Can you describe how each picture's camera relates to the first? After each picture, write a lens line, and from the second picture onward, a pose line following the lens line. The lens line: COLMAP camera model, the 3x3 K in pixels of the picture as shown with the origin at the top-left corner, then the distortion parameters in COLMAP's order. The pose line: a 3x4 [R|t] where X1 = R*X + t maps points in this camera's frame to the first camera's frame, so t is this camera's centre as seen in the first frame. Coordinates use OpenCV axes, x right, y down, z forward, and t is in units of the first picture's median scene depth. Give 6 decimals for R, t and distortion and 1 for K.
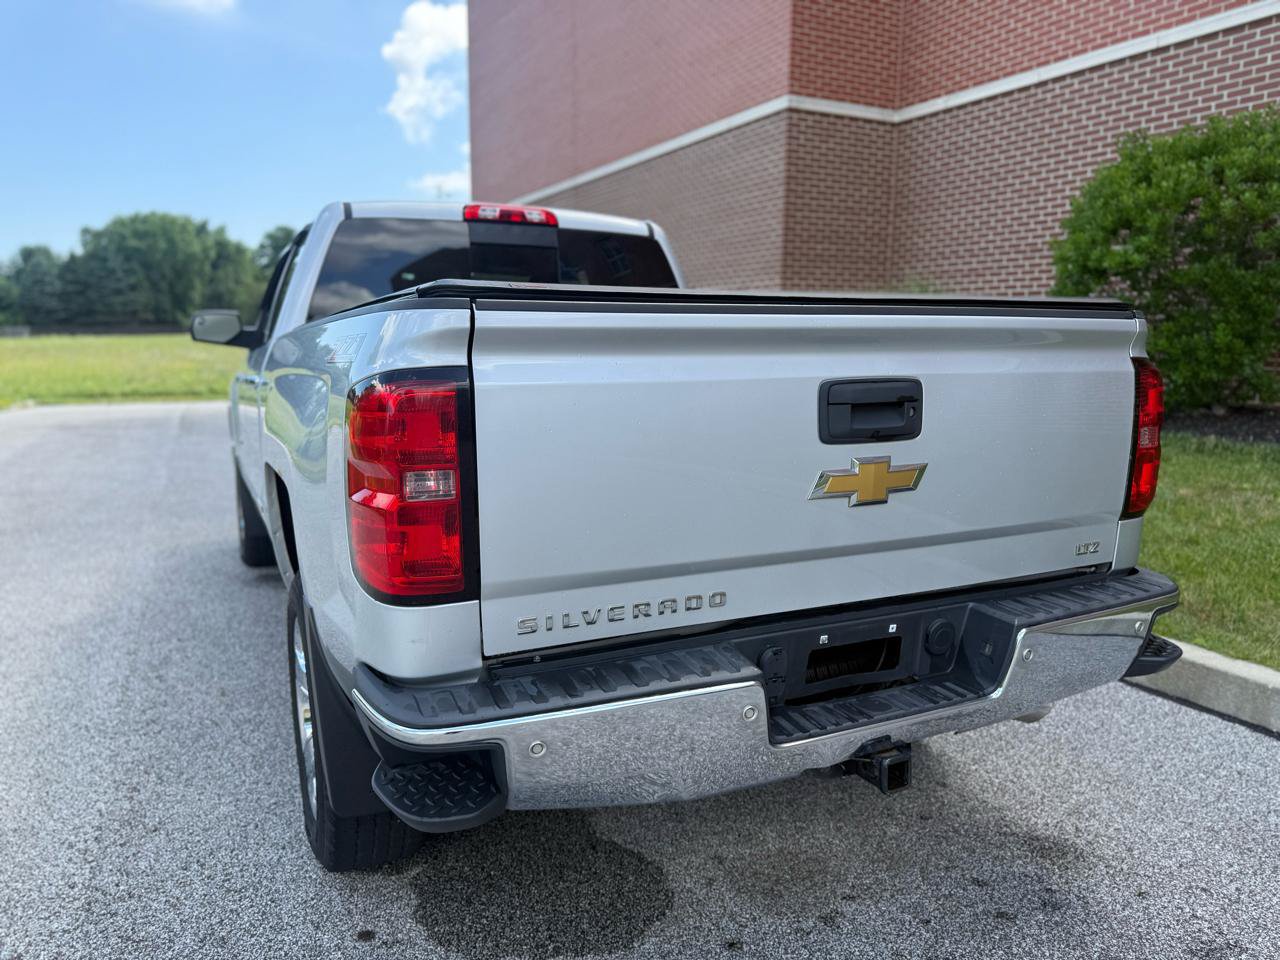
lens RADIAL K [[908.9, 0, 635.5], [0, 908.9, 481.4], [0, 0, 1]] dist [0.021159, -0.028540]
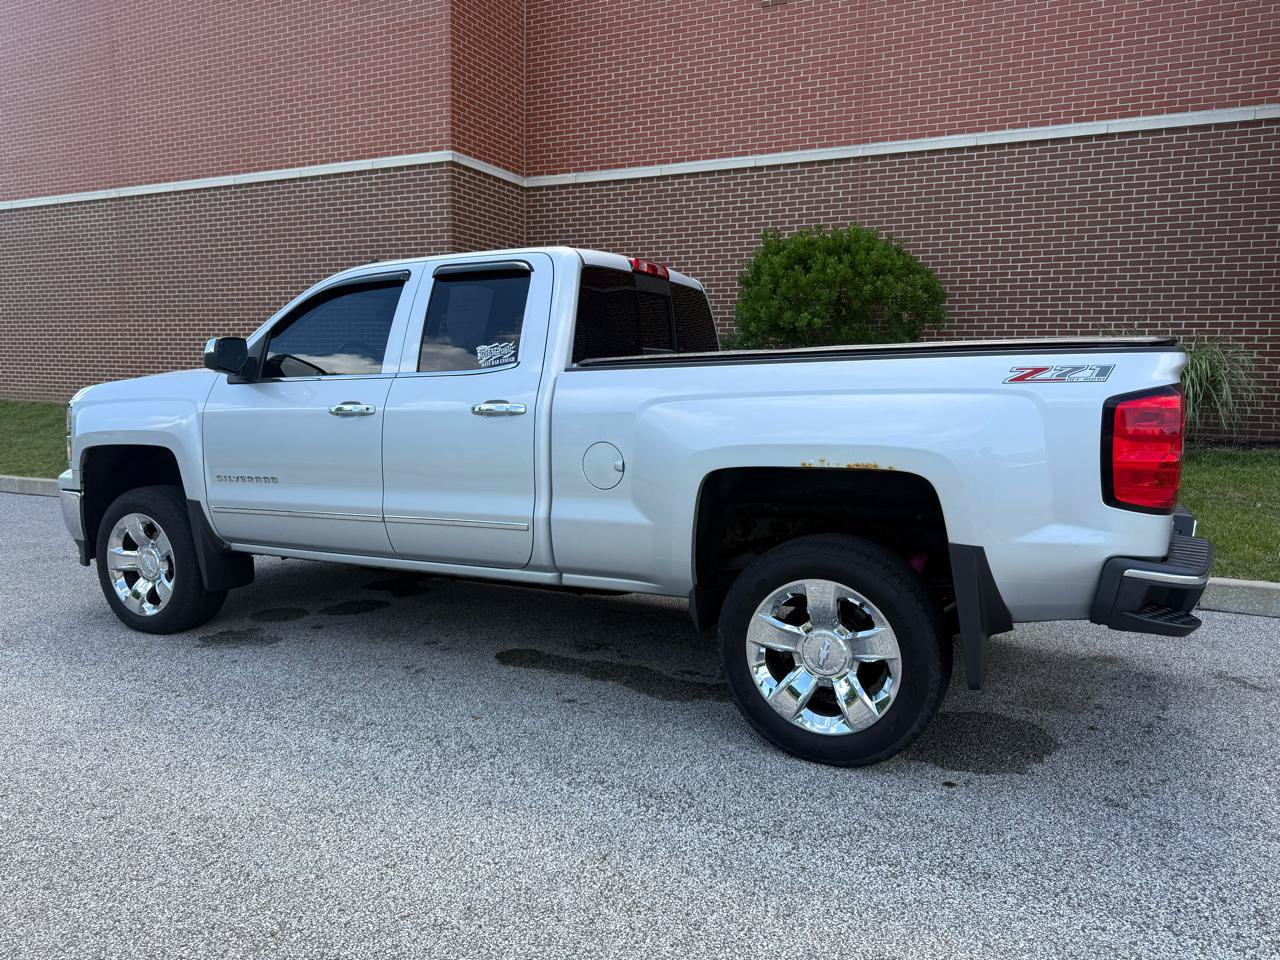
lens RADIAL K [[908.9, 0, 645.8], [0, 908.9, 483.7], [0, 0, 1]] dist [0.021159, -0.028540]
pose [[0.794888, -0.062885, 0.603489, -0.455687], [0.086604, 0.996190, -0.010265, 0.000682], [-0.600544, 0.060424, 0.797305, 0.035654]]
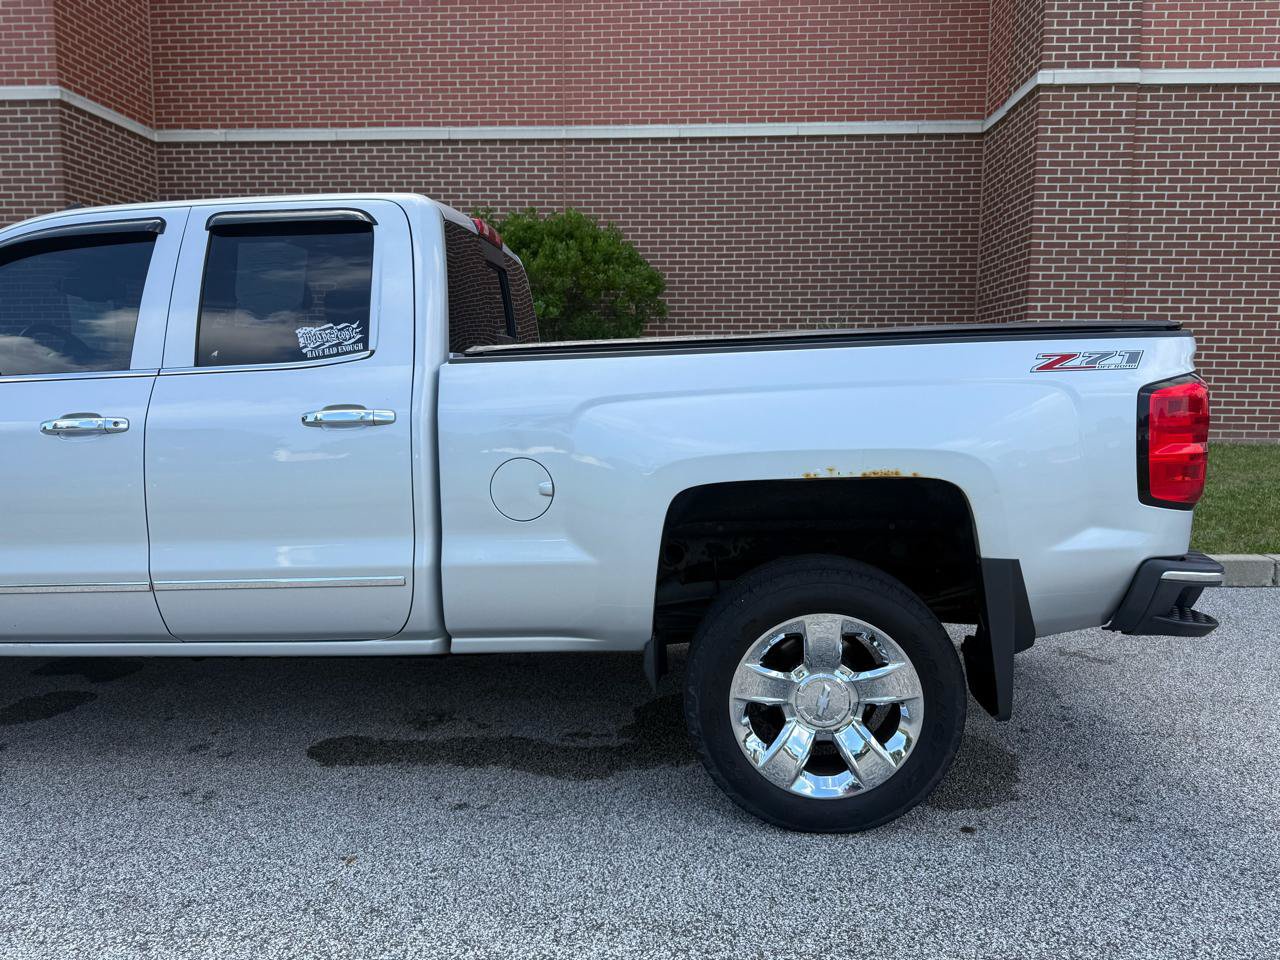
lens RADIAL K [[908.9, 0, 637.3], [0, 908.9, 483.6], [0, 0, 1]] dist [0.021159, -0.028540]
pose [[0.492734, -0.106487, 0.863640, -0.469974], [0.140336, 0.989217, 0.041904, -0.027278], [-0.858789, 0.100552, 0.502364, 0.215611]]
